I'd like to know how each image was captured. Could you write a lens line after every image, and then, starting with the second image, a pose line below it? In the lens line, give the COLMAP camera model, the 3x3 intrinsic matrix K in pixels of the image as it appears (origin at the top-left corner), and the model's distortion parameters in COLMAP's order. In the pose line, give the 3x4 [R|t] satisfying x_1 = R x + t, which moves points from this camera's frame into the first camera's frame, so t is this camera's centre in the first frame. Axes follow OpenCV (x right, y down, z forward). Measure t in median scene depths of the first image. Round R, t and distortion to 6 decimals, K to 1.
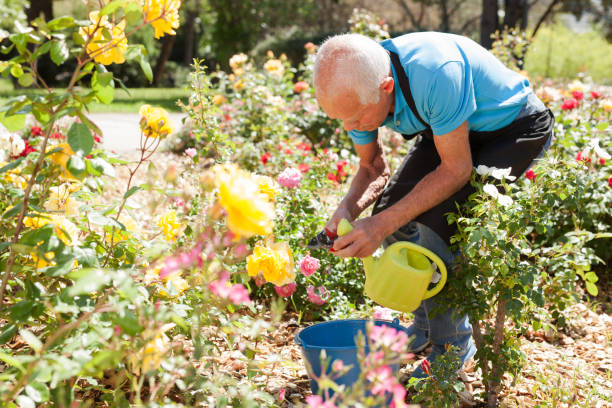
lens RADIAL K [[868.9, 0, 306.0], [0, 868.9, 204.0], [0, 0, 1]] dist [-0.002480, 0.067235]
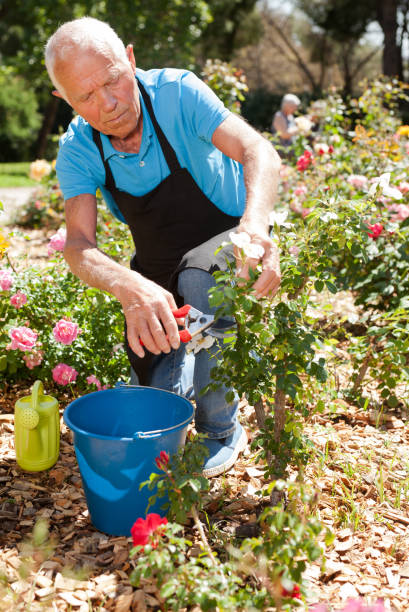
lens RADIAL K [[930.8, 0, 193.2], [0, 930.8, 282.6], [0, 0, 1]] dist [0.005362, -0.012366]
pose [[0.999547, -0.025077, -0.016625, 0.119229], [0.025041, 0.999684, -0.002406, 0.017501], [0.016680, 0.001988, 0.999859, 0.094068]]
